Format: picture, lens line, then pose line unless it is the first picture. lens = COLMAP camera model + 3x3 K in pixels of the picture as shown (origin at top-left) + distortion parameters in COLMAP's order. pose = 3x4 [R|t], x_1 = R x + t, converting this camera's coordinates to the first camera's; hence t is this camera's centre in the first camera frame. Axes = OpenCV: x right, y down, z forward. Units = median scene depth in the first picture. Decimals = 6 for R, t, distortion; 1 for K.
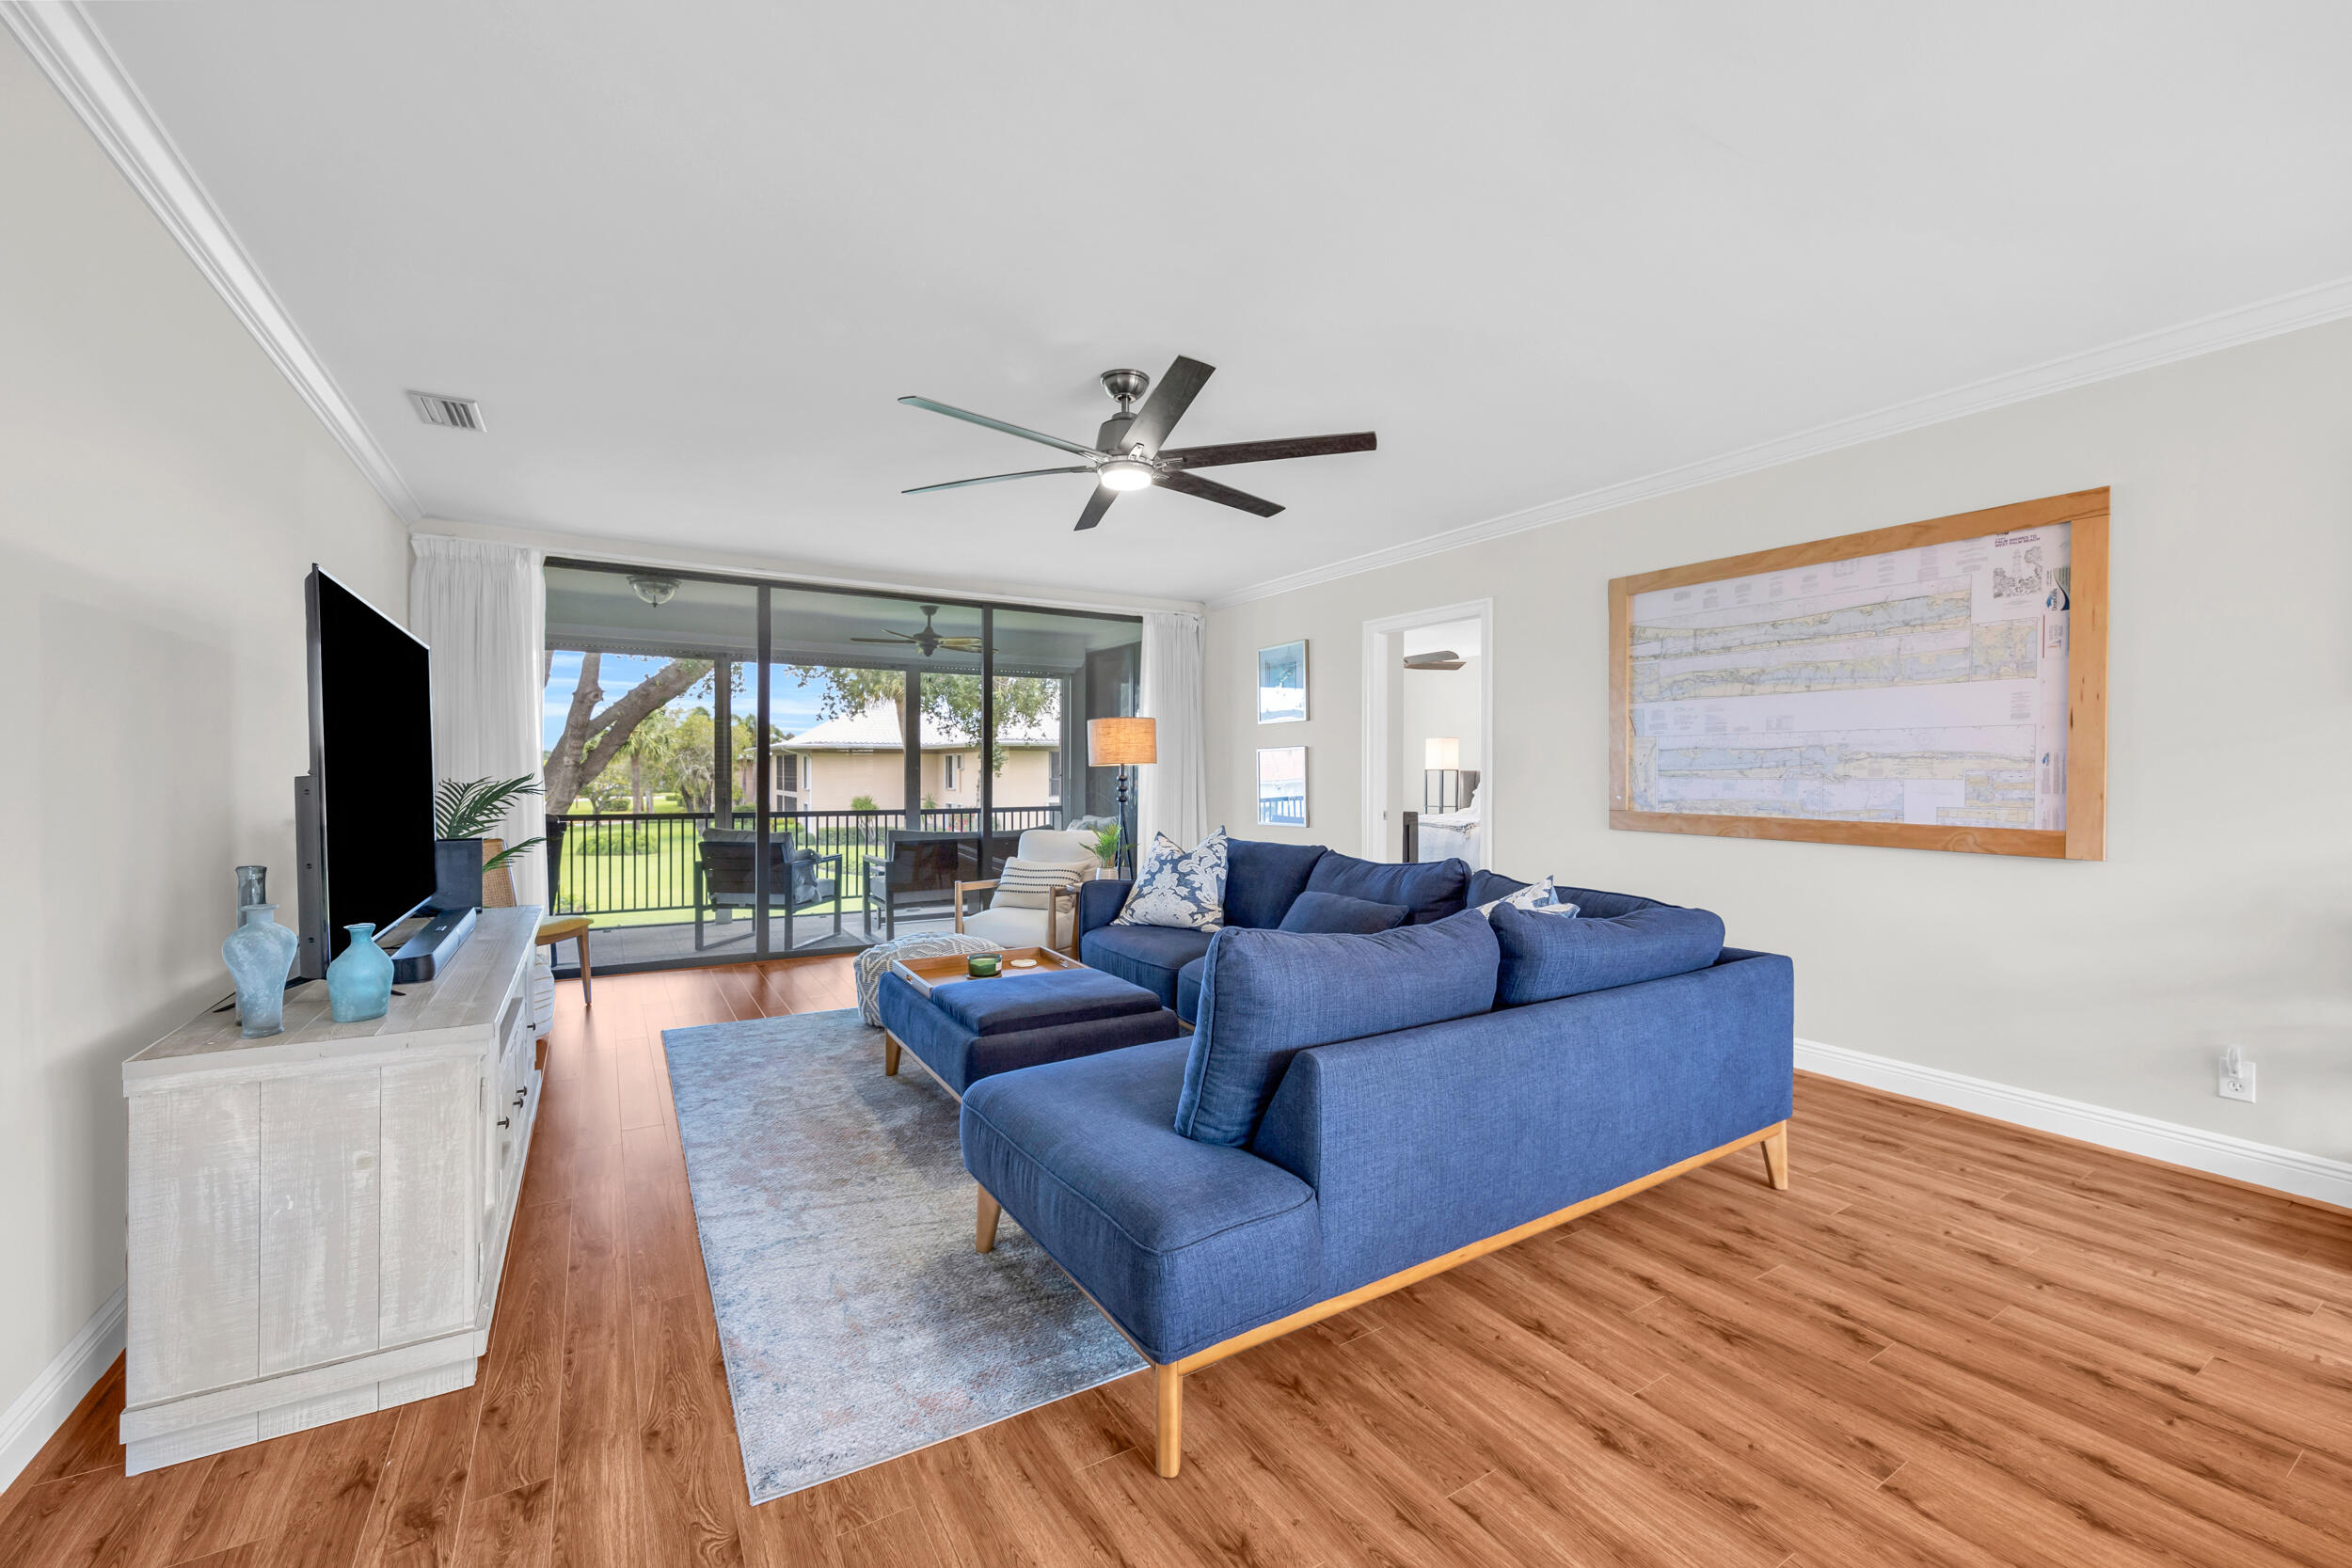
lens RADIAL K [[941.9, 0, 1166.5], [0, 941.9, 777.9], [0, 0, 1]] dist [-0.000814, -0.000008]
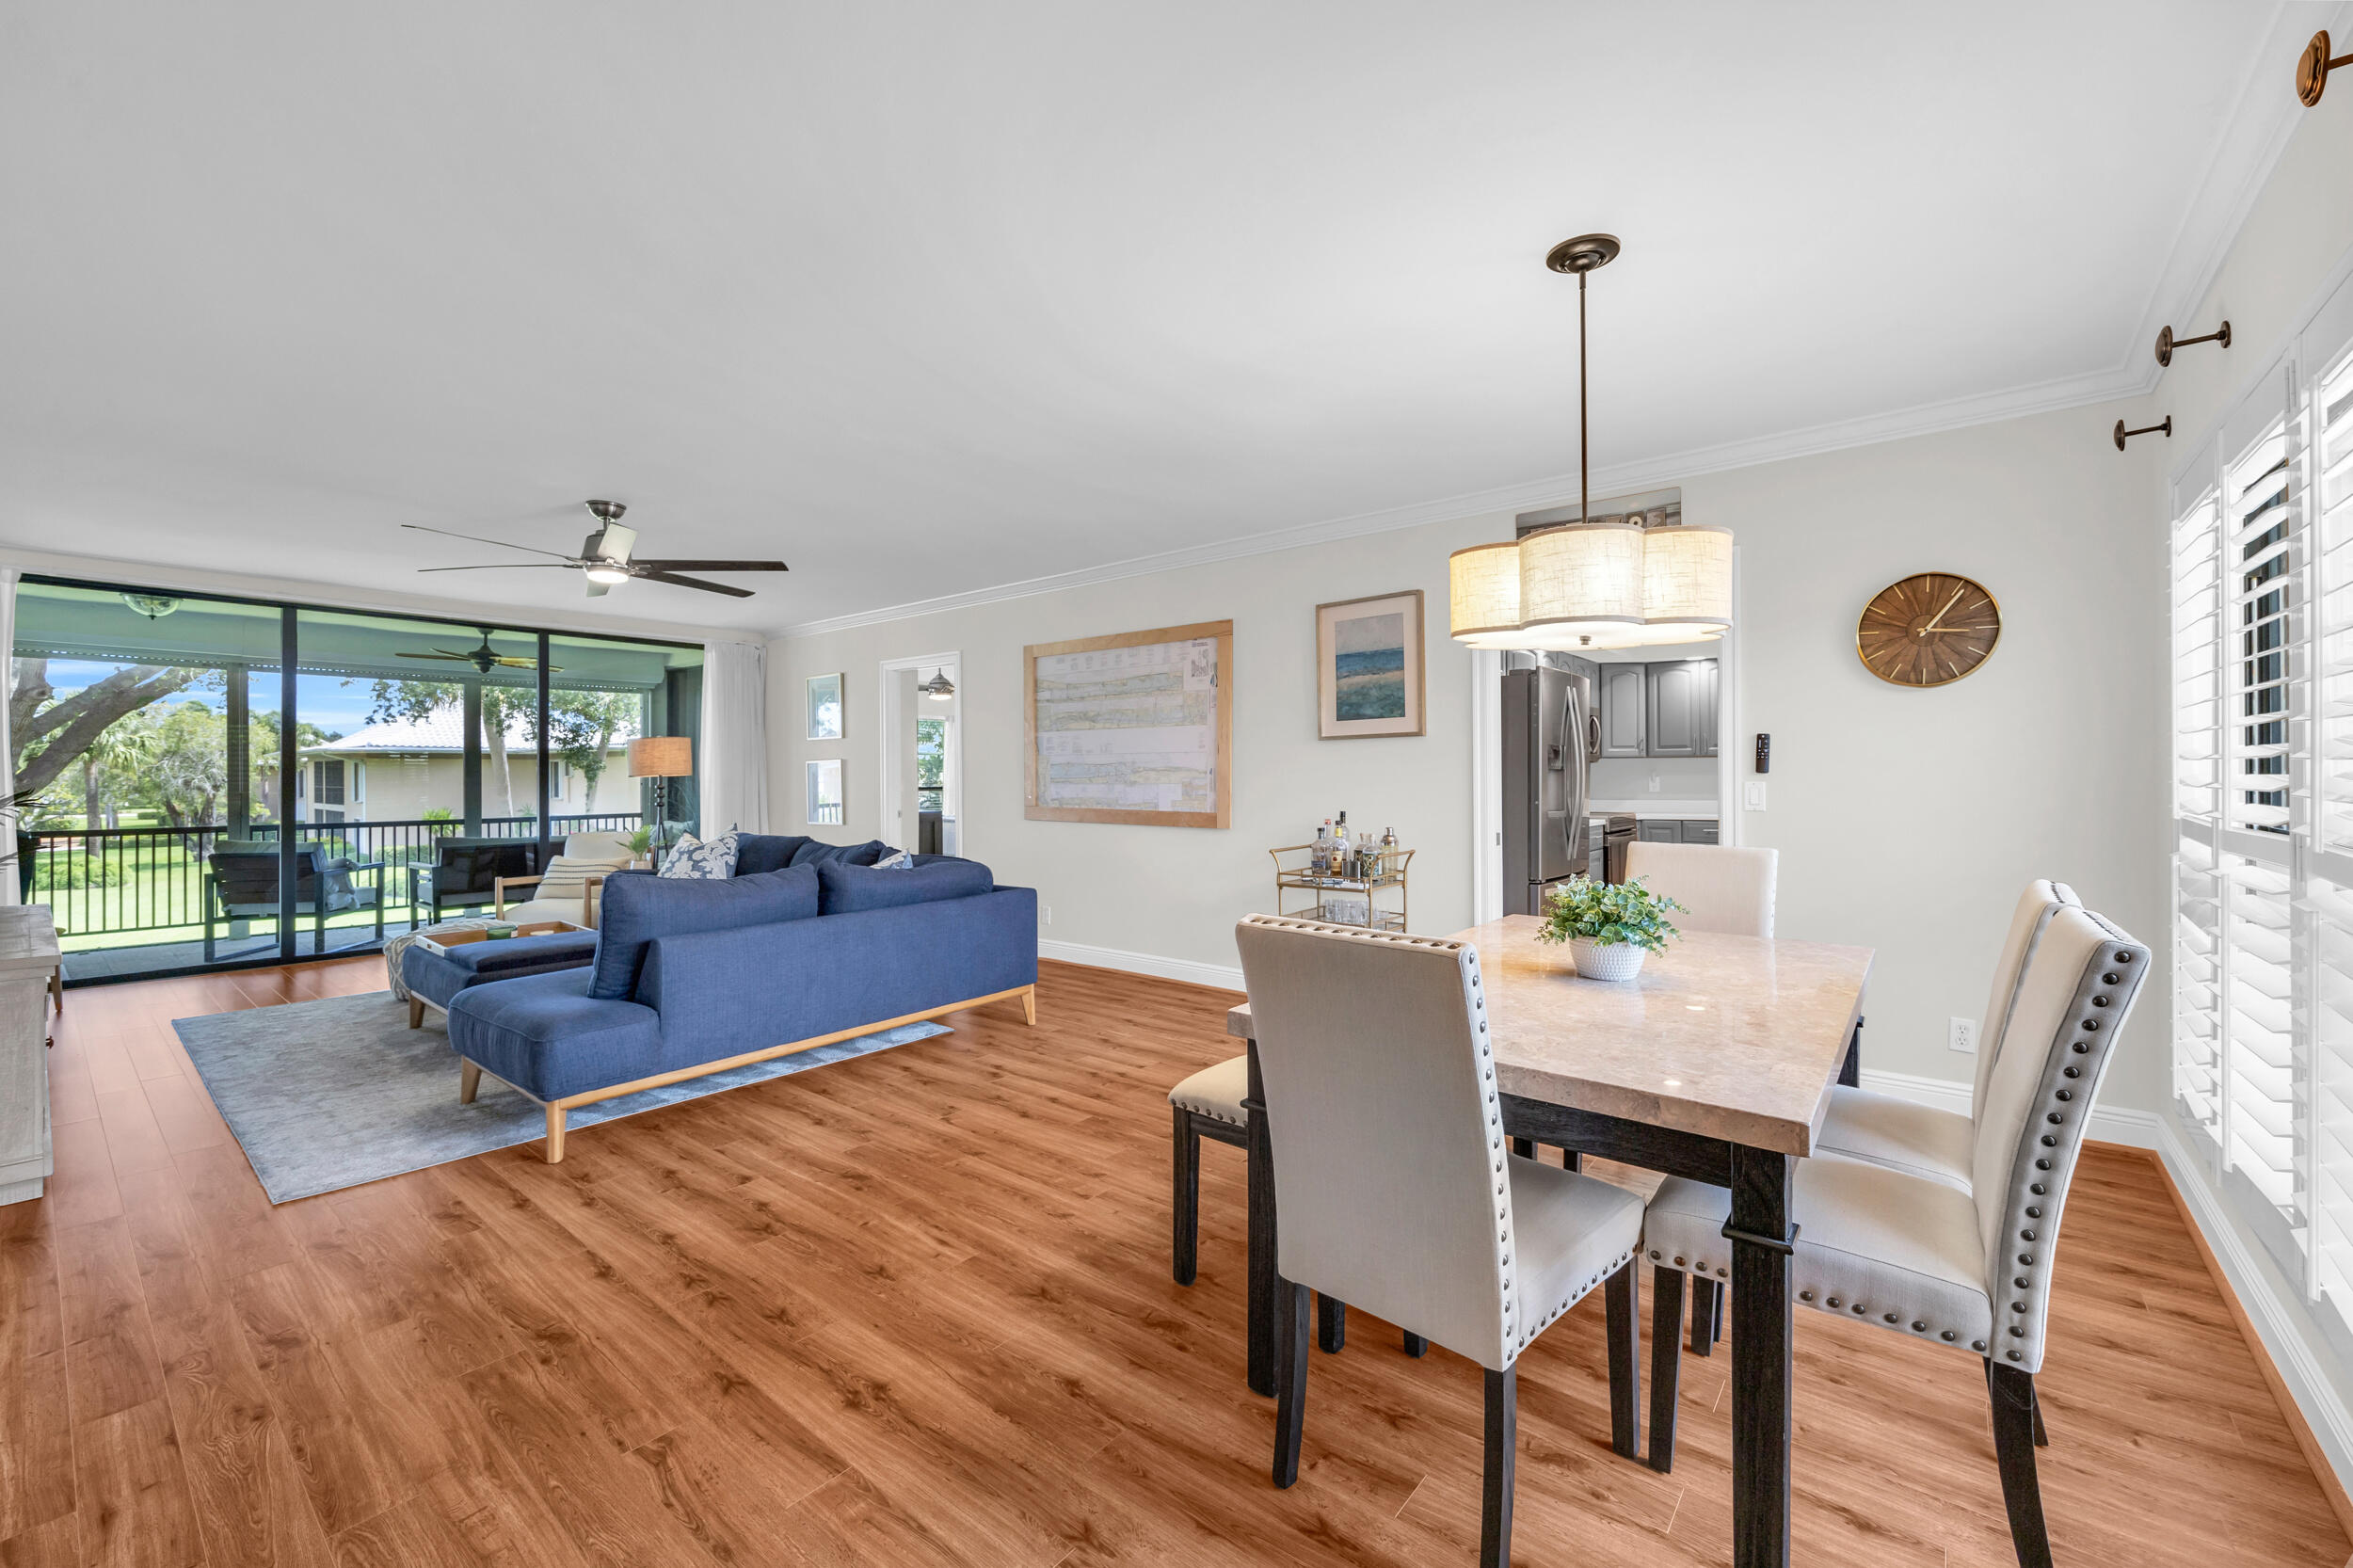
lens RADIAL K [[942.4, 0, 1167.0], [0, 942.4, 777.9], [0, 0, 1]] dist [-0.000814, -0.000008]
pose [[0.941834, -0.007148, 0.336003, 0.213698], [0.008603, 0.999959, -0.002840, -0.003458], [-0.335968, 0.005565, 0.941857, -0.478462]]
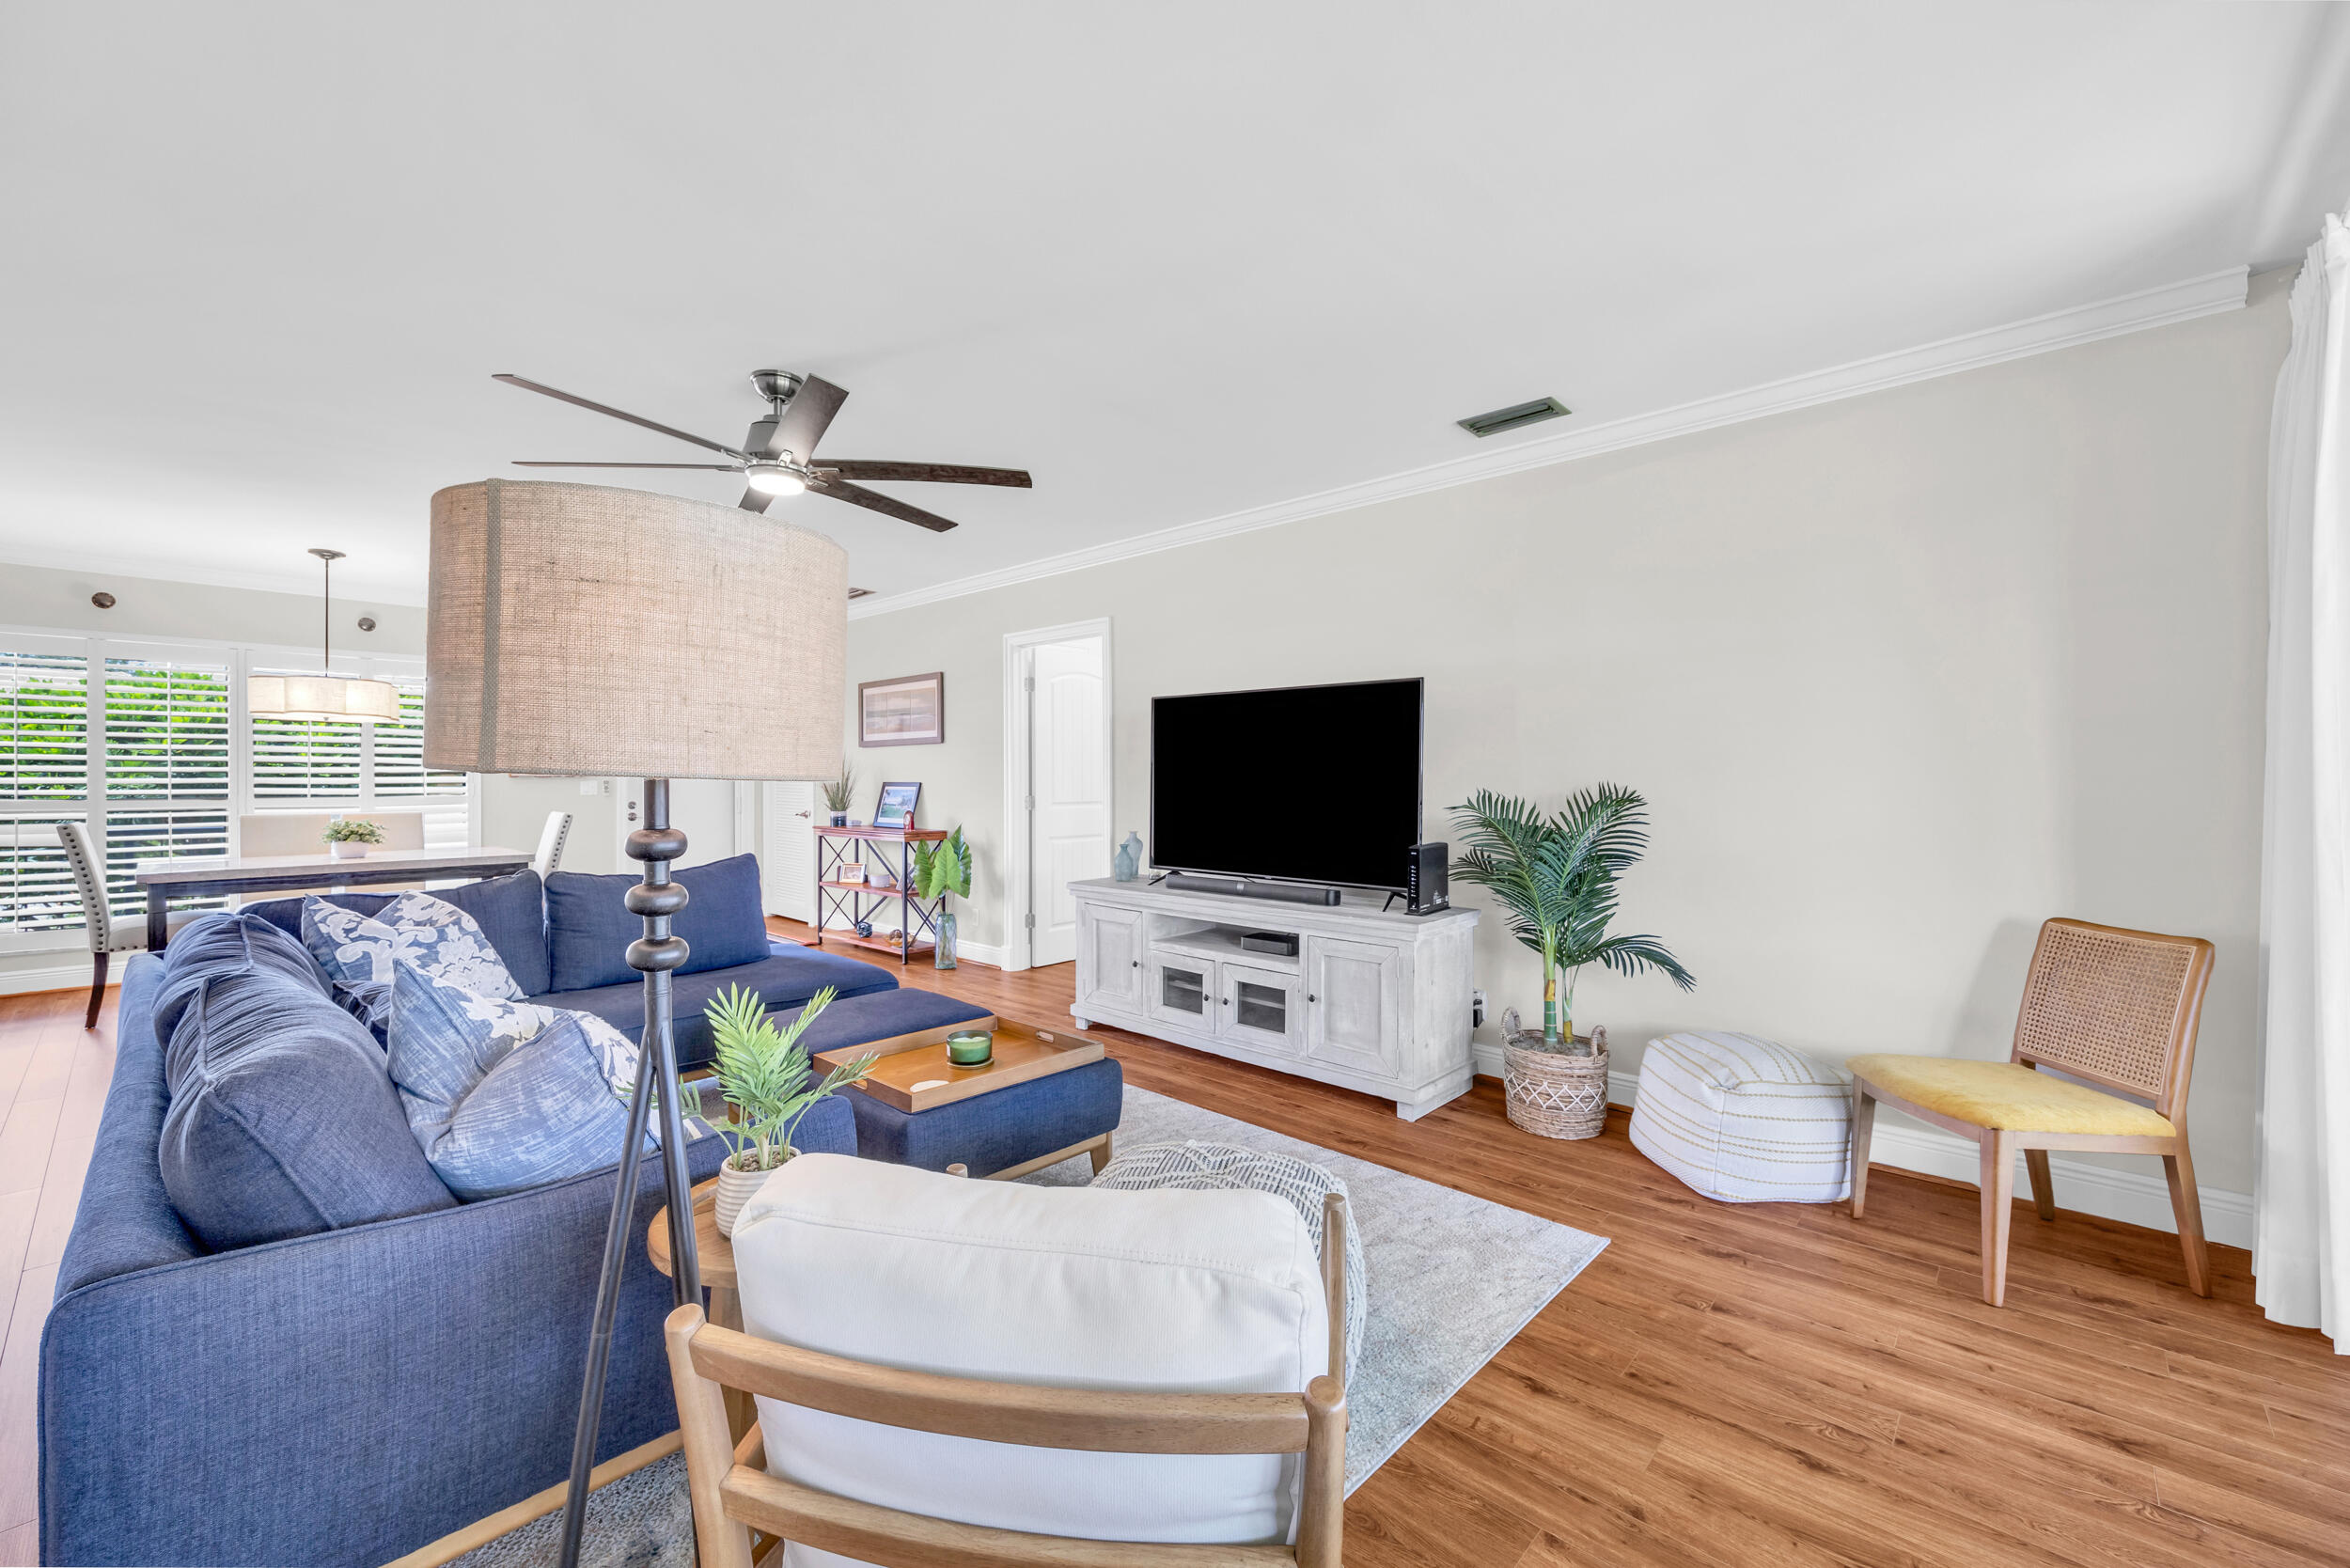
lens RADIAL K [[950.5, 0, 1165.8], [0, 950.5, 782.3], [0, 0, 1]] dist [-0.001415, 0.000120]
pose [[-0.959252, -0.000597, -0.282551, -0.116355], [-0.003933, 0.999929, 0.011240, -0.018106], [0.282525, 0.011893, -0.959186, 1.632570]]
